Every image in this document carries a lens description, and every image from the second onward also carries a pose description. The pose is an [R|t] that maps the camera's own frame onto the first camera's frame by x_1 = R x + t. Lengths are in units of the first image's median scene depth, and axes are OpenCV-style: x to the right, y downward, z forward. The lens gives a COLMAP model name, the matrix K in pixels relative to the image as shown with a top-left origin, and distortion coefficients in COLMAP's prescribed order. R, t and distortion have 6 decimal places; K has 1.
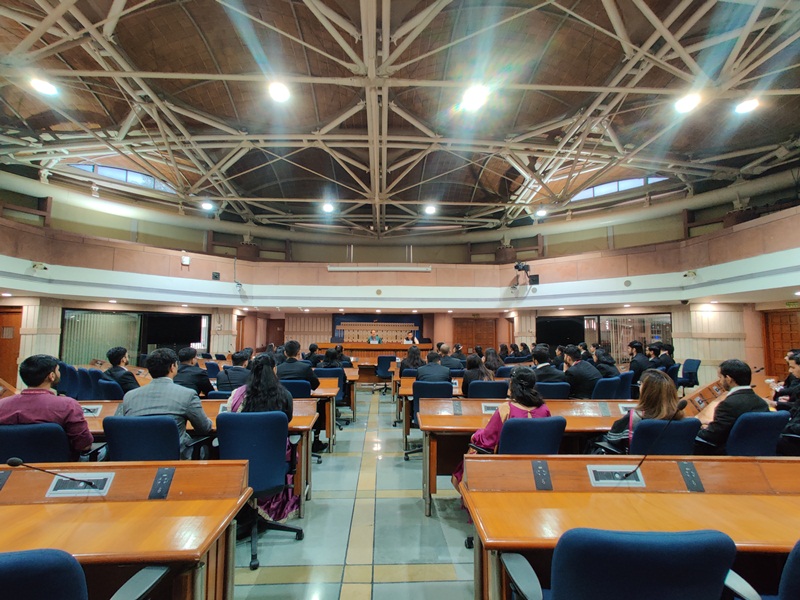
lens RADIAL K [[391.4, 0, 403.5], [0, 391.4, 301.5], [0, 0, 1]] dist [-0.000413, -0.001246]
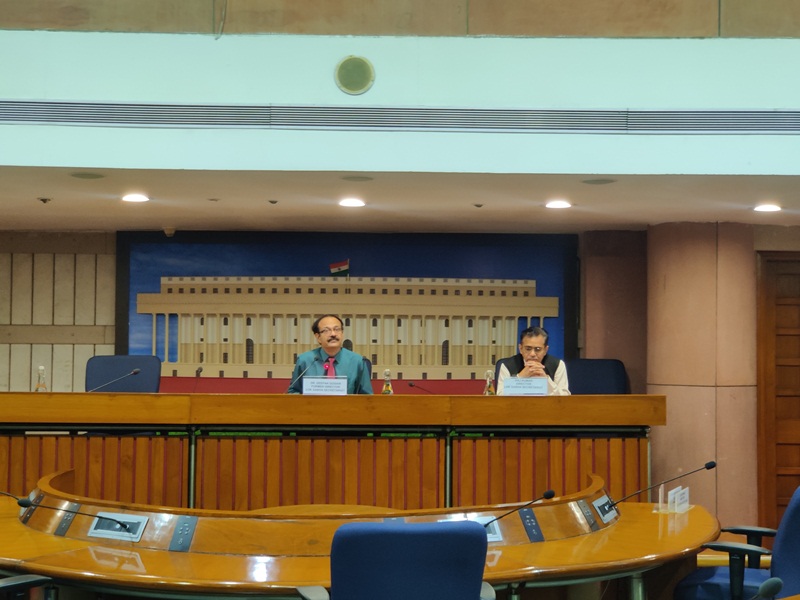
lens RADIAL K [[1227.9, 0, 400.0], [0, 1227.9, 300.0], [0, 0, 1]] dist [0.046861, 0.068786]
pose [[0.999579, -0.000752, -0.029006, -0.034293], [0.002365, 0.998449, 0.055616, 0.045022], [0.028919, -0.055661, 0.998031, 0.573115]]
